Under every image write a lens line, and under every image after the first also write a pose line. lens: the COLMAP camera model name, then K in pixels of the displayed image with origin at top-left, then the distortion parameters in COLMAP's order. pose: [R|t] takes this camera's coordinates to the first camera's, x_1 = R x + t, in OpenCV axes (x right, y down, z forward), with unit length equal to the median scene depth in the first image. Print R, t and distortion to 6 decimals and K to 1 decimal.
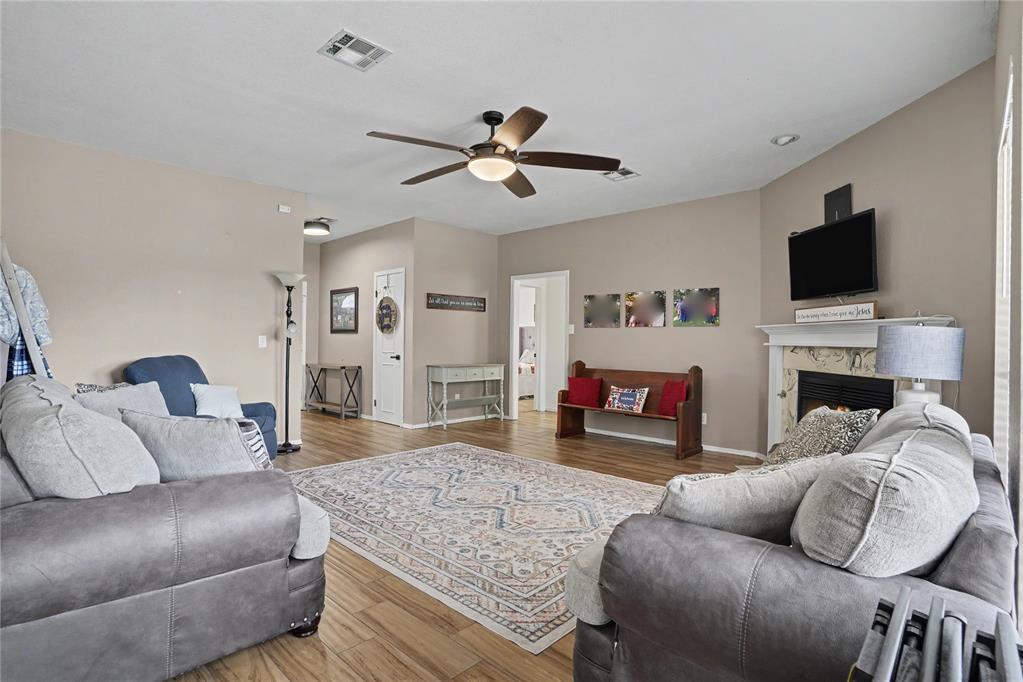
lens RADIAL K [[502.0, 0, 507.1], [0, 502.0, 342.4], [0, 0, 1]] dist [-0.059443, 0.016924]
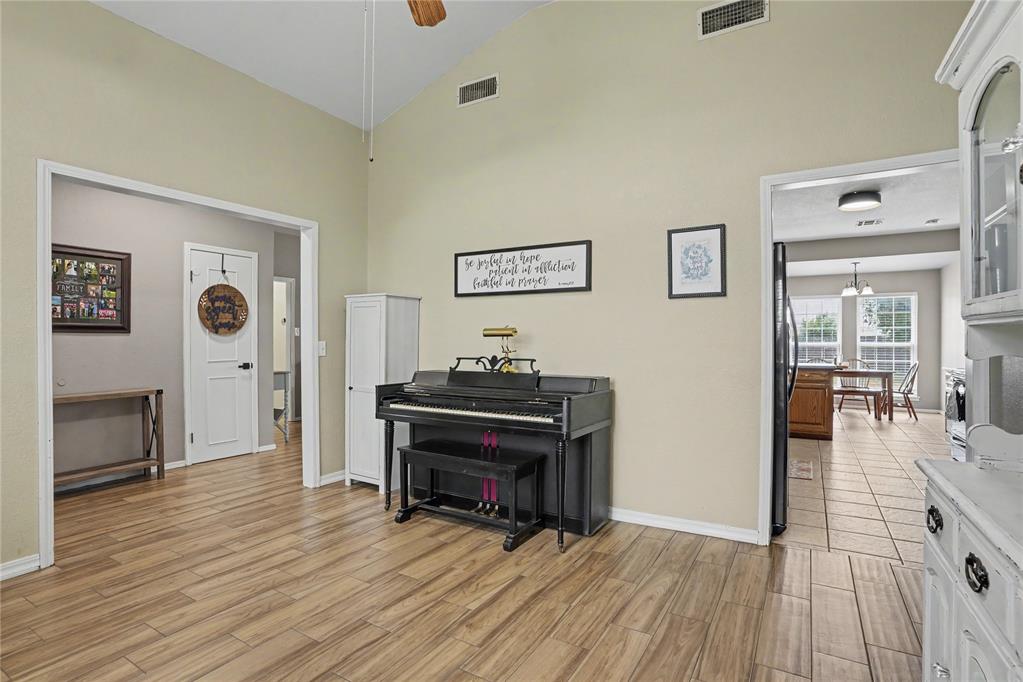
lens RADIAL K [[502.0, 0, 504.9], [0, 502.0, 342.3], [0, 0, 1]] dist [-0.059443, 0.016924]
pose [[-0.210037, -0.008026, 0.977660, -1.026741], [0.000750, 0.999965, 0.008370, -0.012928], [-0.977693, 0.002492, -0.210024, 0.750068]]
